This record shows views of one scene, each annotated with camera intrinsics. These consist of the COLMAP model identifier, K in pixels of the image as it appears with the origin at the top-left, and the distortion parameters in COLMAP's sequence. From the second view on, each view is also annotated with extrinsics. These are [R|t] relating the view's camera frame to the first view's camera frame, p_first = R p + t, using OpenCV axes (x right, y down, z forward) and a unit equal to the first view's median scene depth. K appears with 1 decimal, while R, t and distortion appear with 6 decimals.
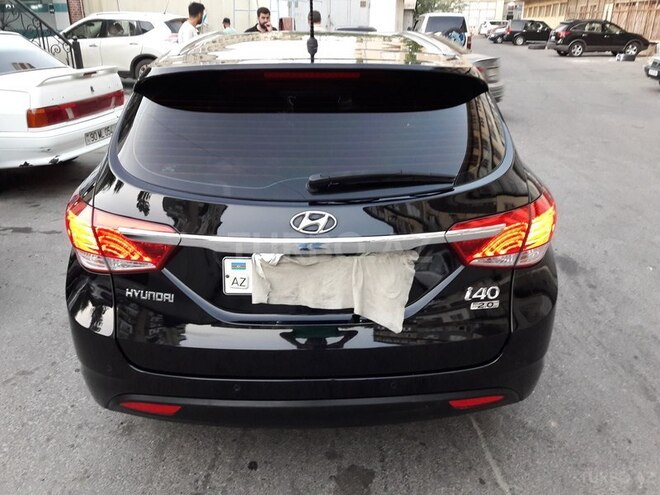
lens RADIAL K [[542.4, 0, 330.0], [0, 542.4, 247.5], [0, 0, 1]] dist [-0.001820, -0.005463]
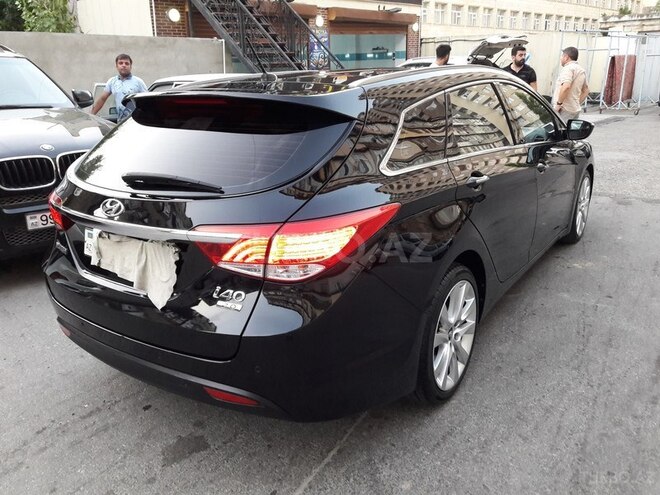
lens RADIAL K [[542.4, 0, 330.0], [0, 542.4, 247.5], [0, 0, 1]] dist [-0.001820, -0.005463]
pose [[0.804962, 0.153939, -0.573008, 0.650236], [-0.193425, 0.981081, -0.008156, -0.024441], [0.560912, 0.117399, 0.819509, 0.126067]]
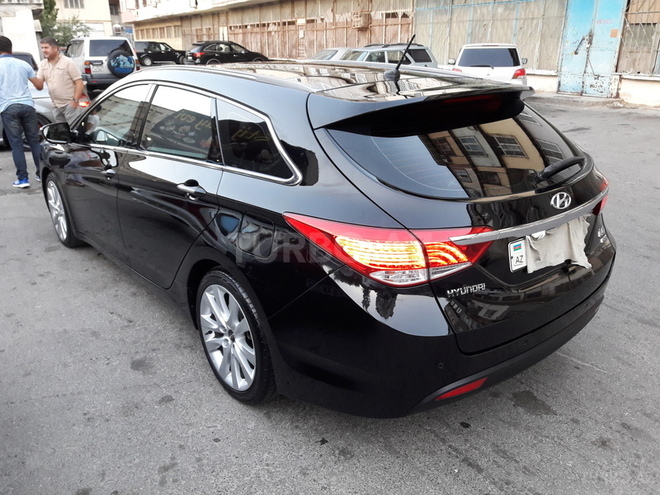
lens RADIAL K [[542.4, 0, 330.0], [0, 542.4, 247.5], [0, 0, 1]] dist [-0.001820, -0.005463]
pose [[0.790202, -0.224779, 0.570136, -0.741604], [0.243619, 0.968858, 0.044323, -0.077363], [-0.562344, 0.103872, 0.820354, 0.113710]]
